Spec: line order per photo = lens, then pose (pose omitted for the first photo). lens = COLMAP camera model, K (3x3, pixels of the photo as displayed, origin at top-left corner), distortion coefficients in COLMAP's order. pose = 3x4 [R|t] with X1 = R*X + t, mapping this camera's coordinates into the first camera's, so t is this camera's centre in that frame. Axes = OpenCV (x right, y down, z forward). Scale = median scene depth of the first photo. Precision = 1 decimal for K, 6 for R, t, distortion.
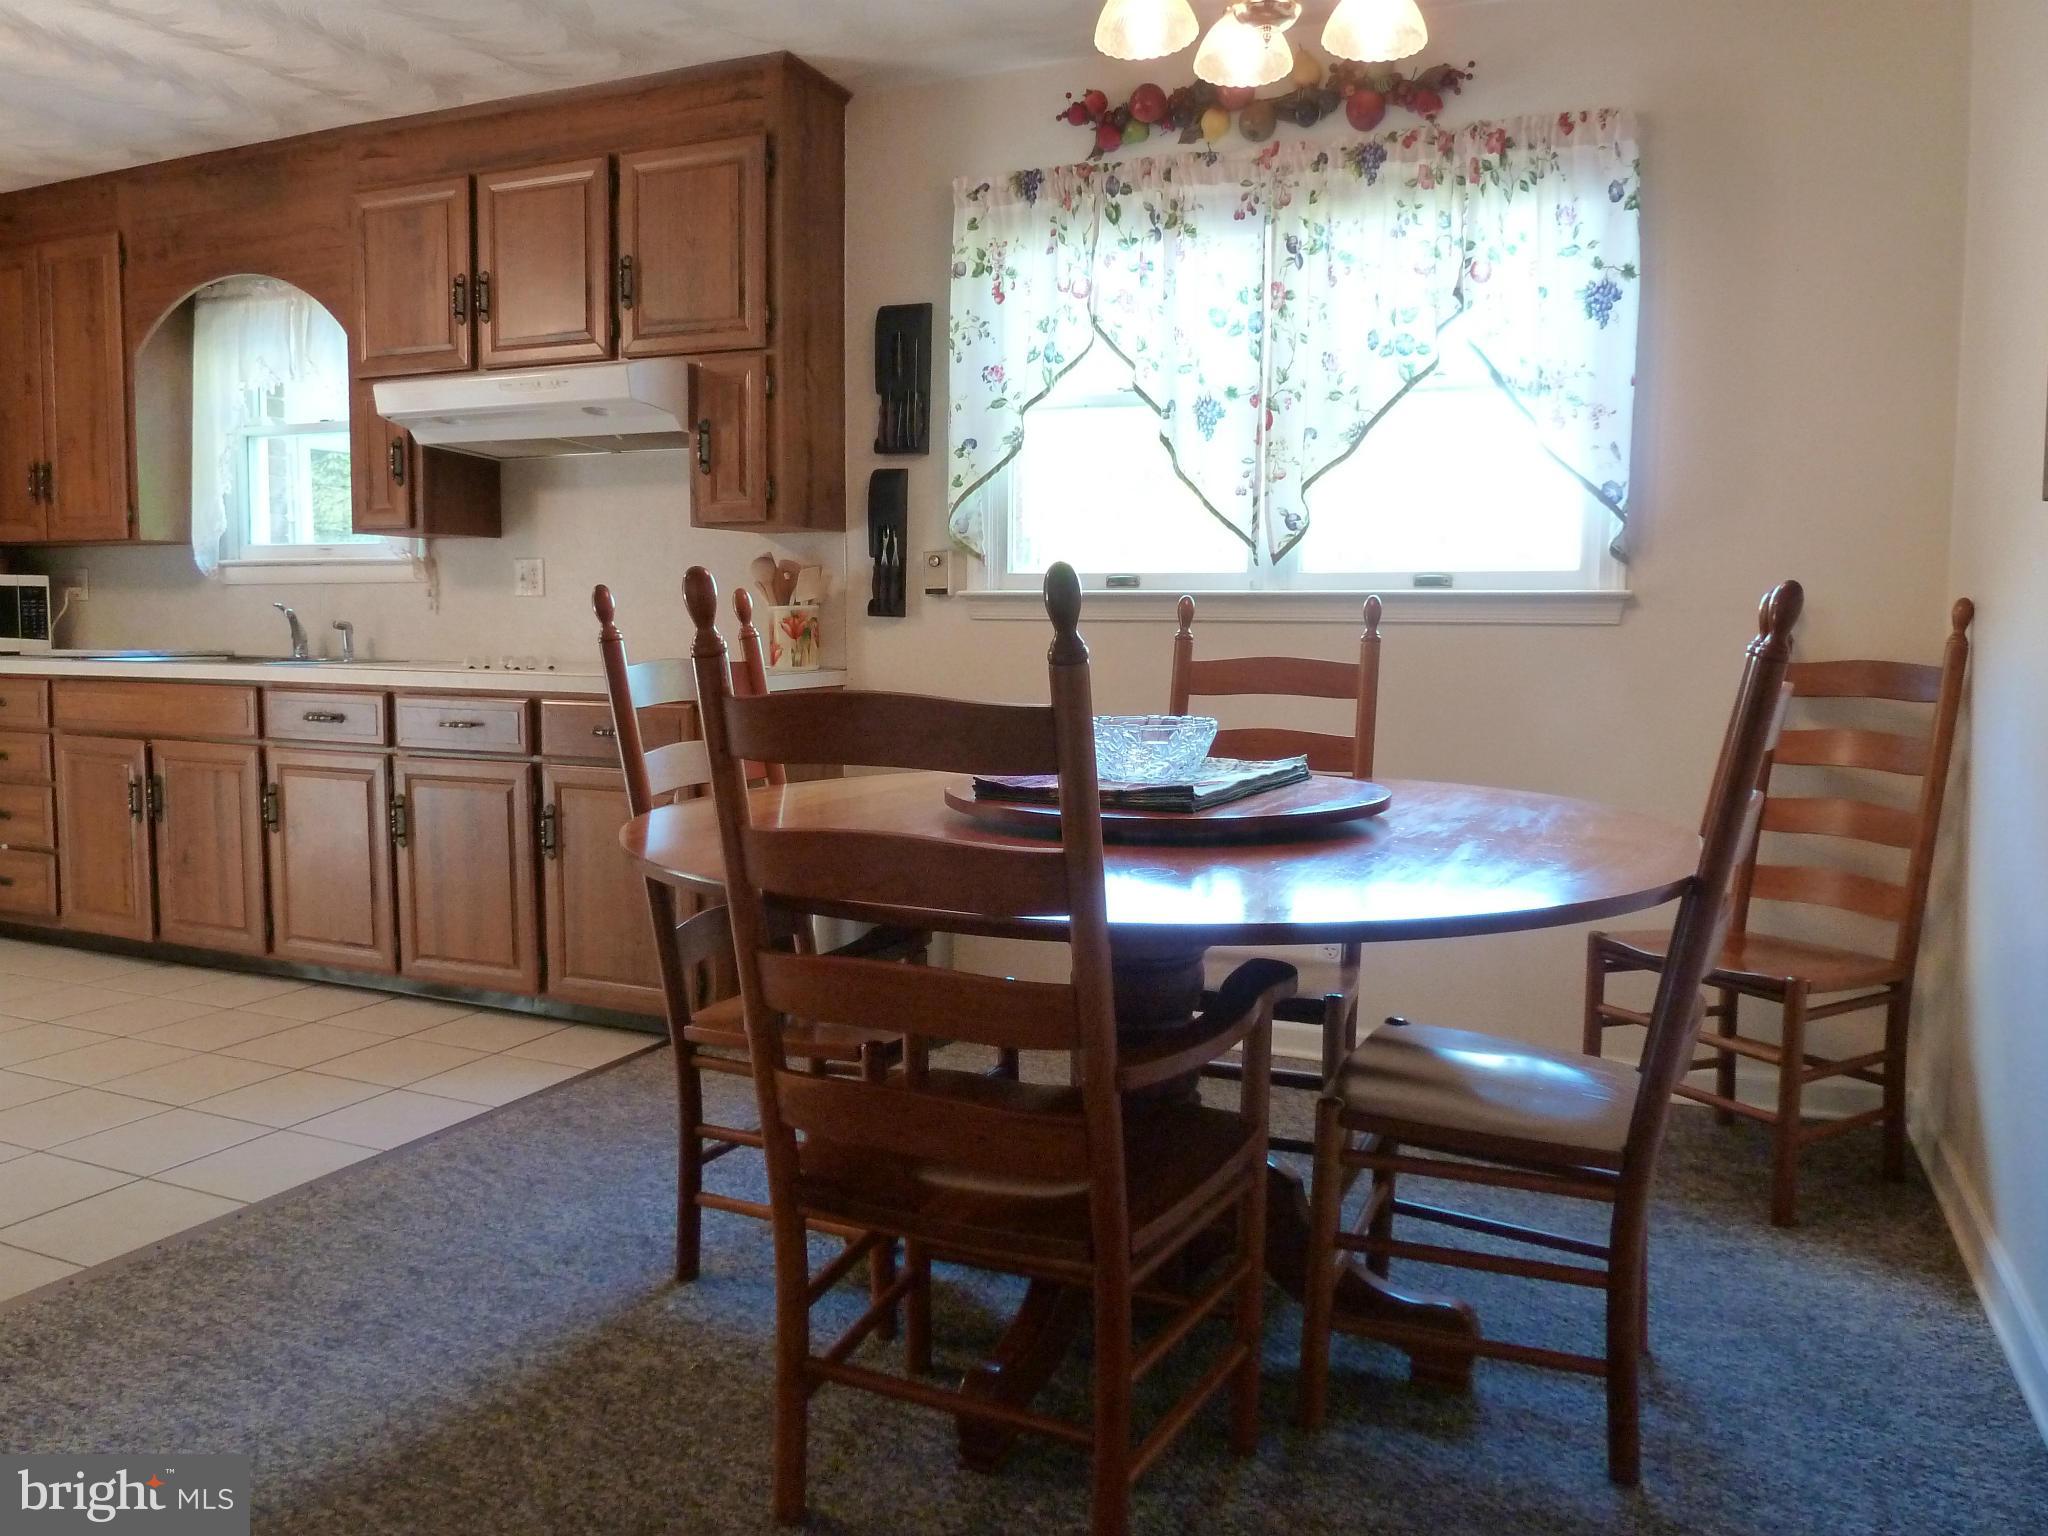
lens RADIAL K [[1526.5, 0, 1023.9], [0, 1526.5, 760.5], [0, 0, 1]] dist [-0.037145, 0.002460]
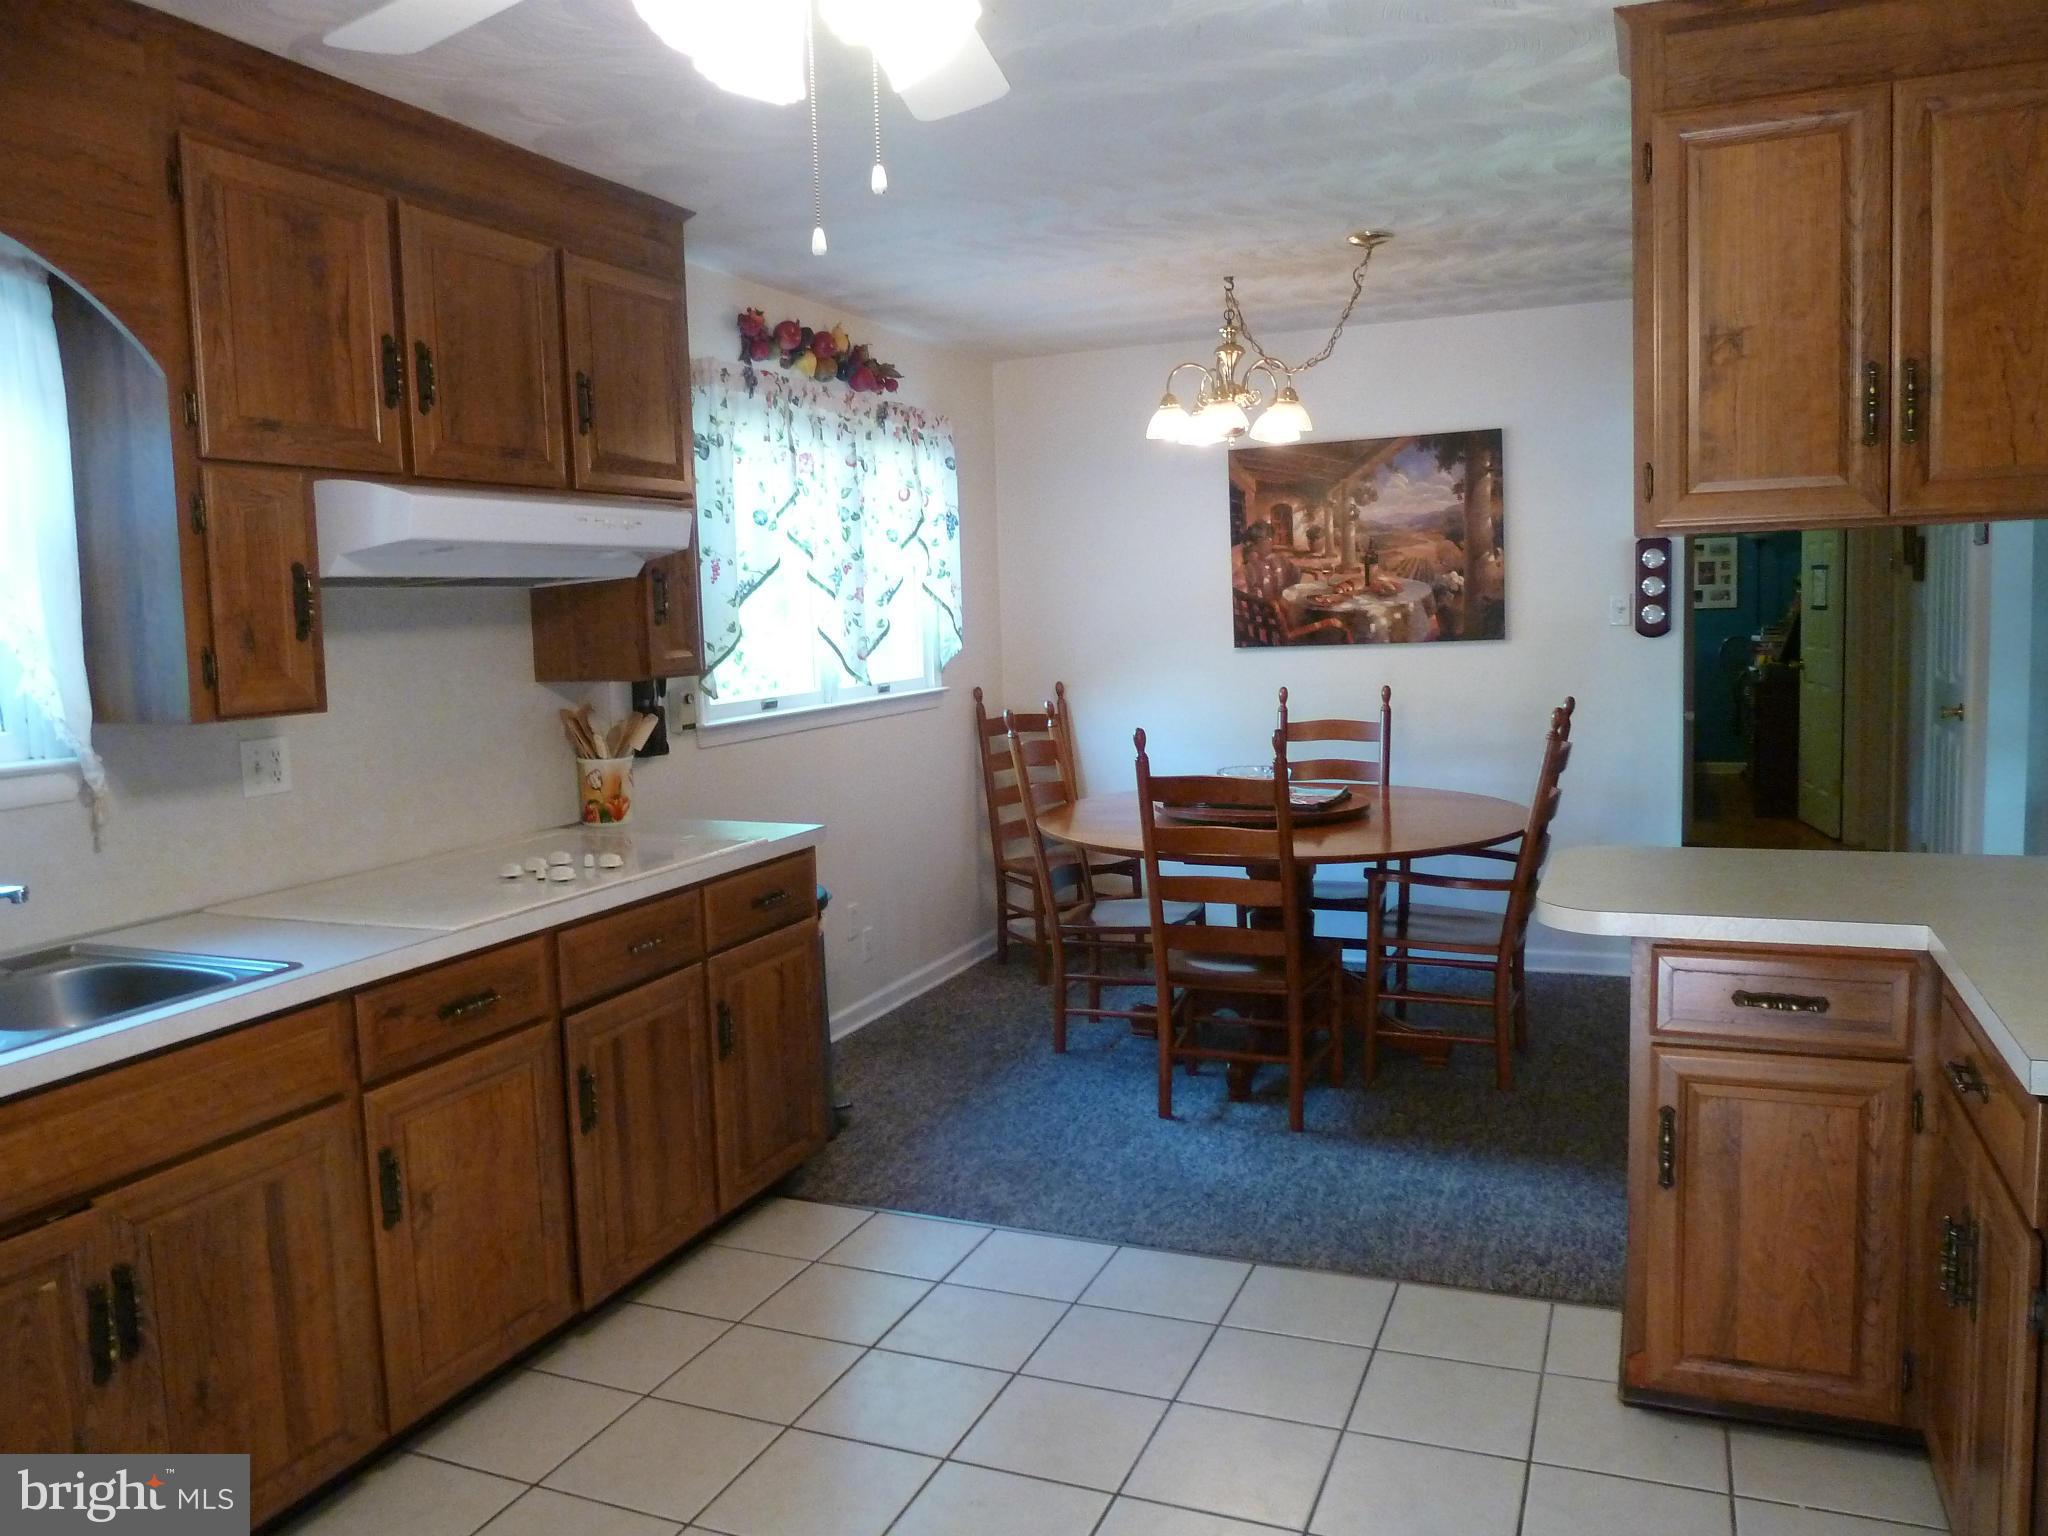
lens RADIAL K [[1526.5, 0, 1023.9], [0, 1526.5, 760.5], [0, 0, 1]] dist [-0.037145, 0.002460]
pose [[-0.020681, -0.110346, 0.993678, -1.051857], [0.126581, 0.985604, 0.112084, -0.164926], [-0.991741, 0.128098, -0.006416, 0.718622]]
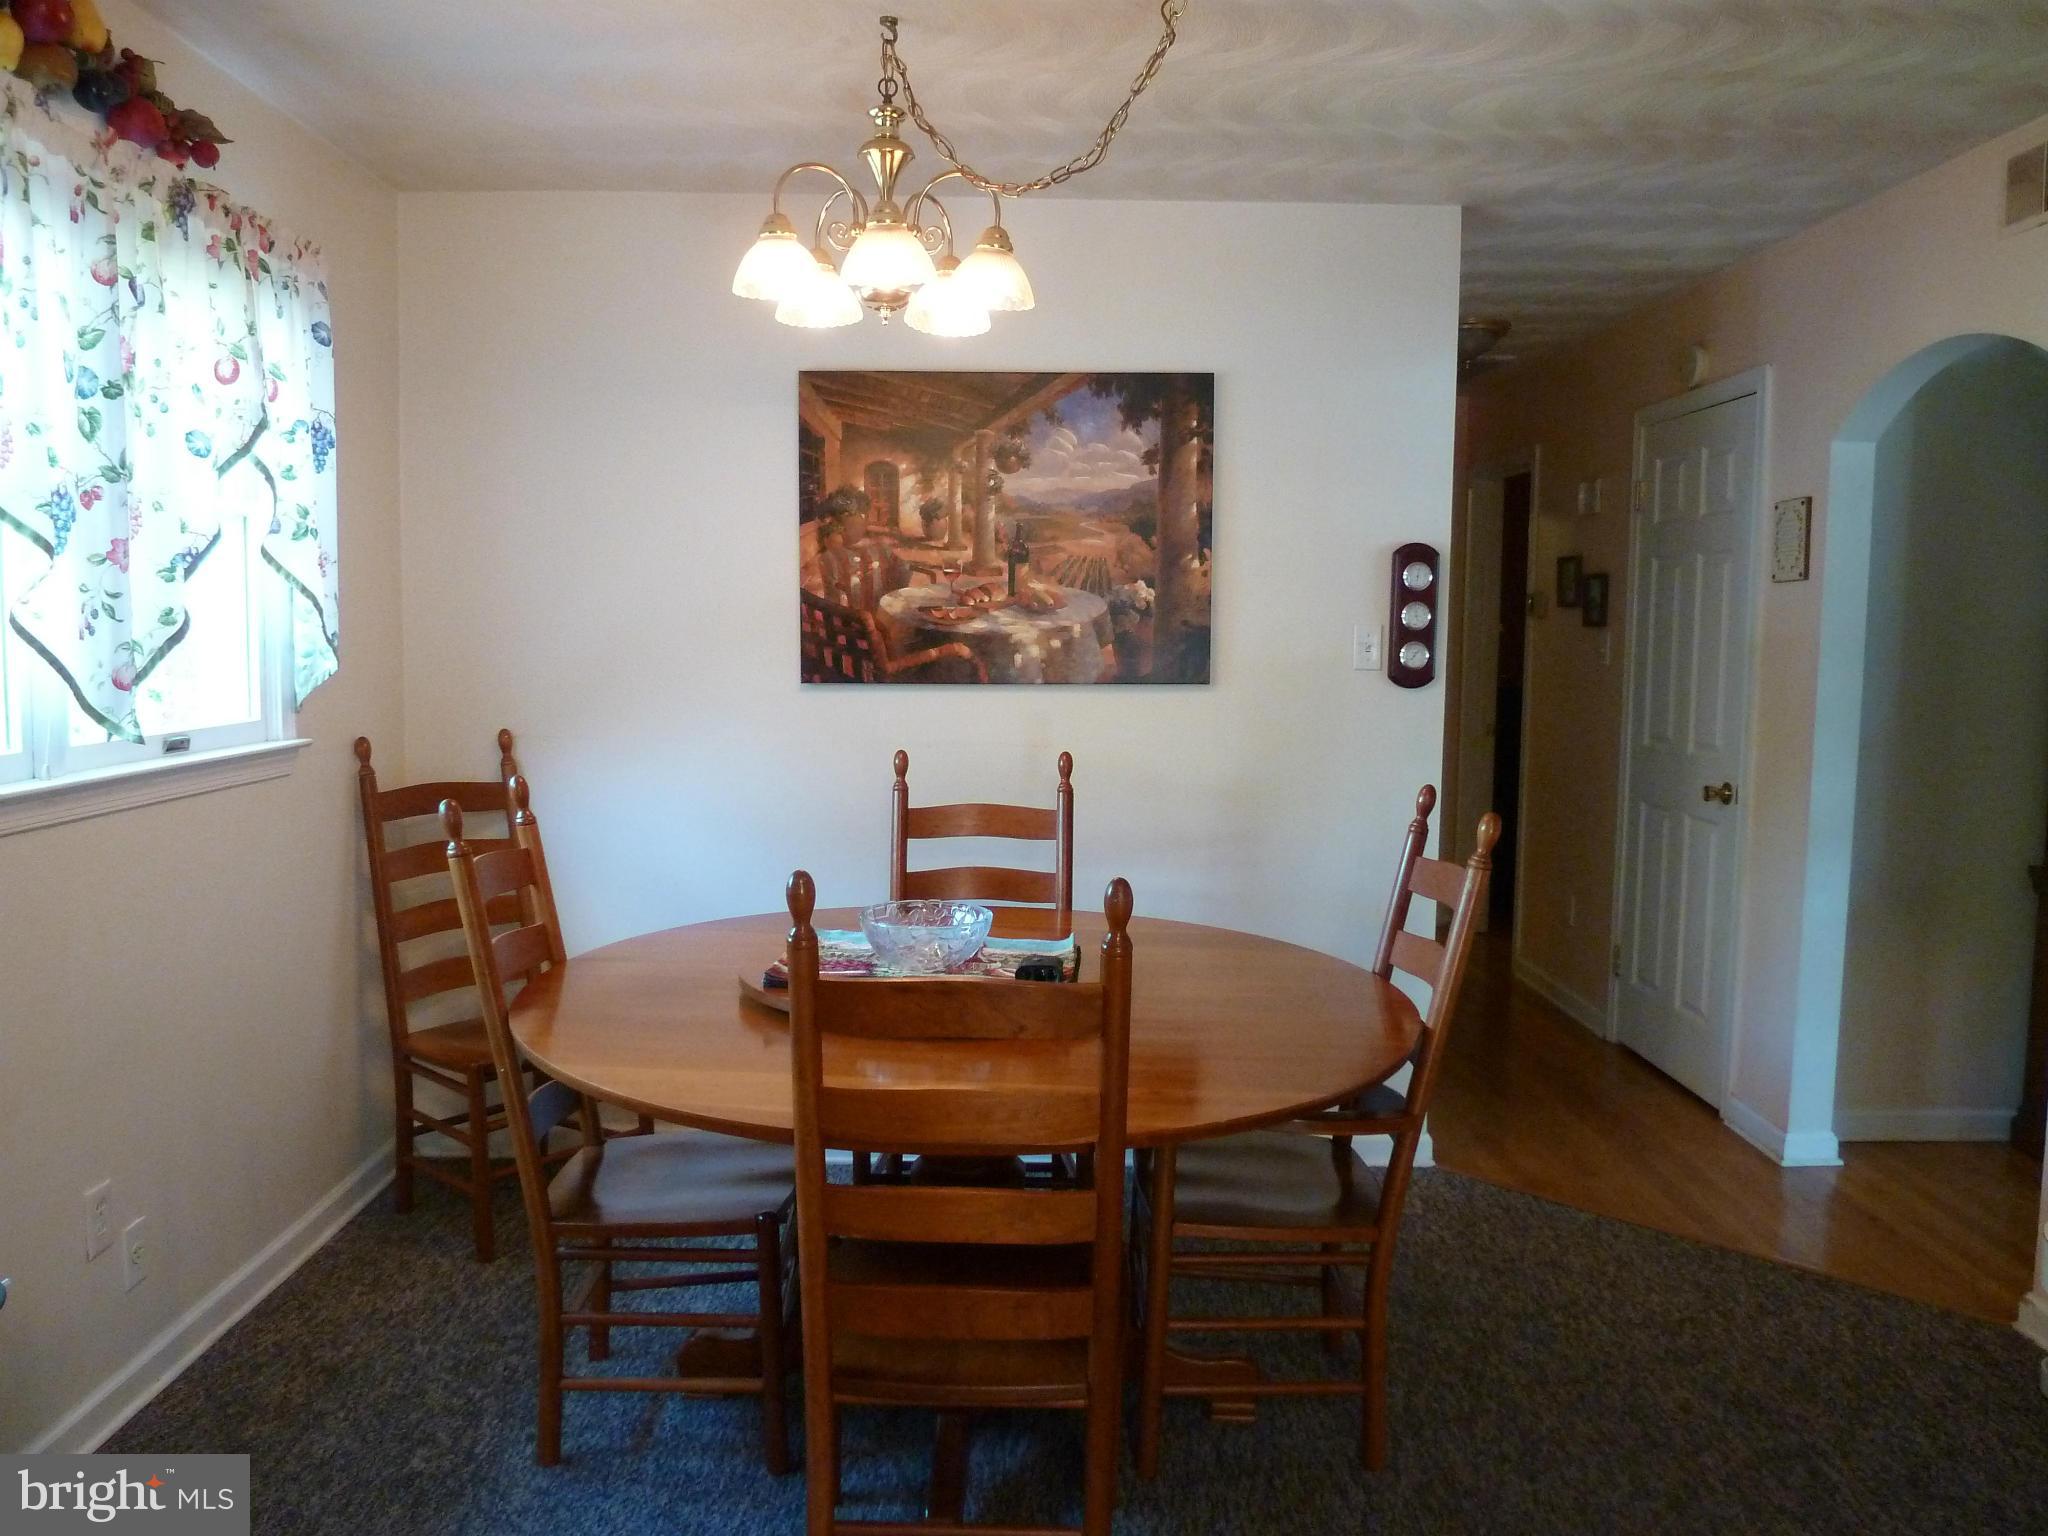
lens RADIAL K [[1526.5, 0, 1023.9], [0, 1526.5, 760.5], [0, 0, 1]] dist [-0.037145, 0.002460]
pose [[-0.410335, -0.095417, 0.906929, -0.519364], [0.067593, 0.988593, 0.134591, -0.152066], [-0.909426, 0.116529, -0.399205, 0.746860]]
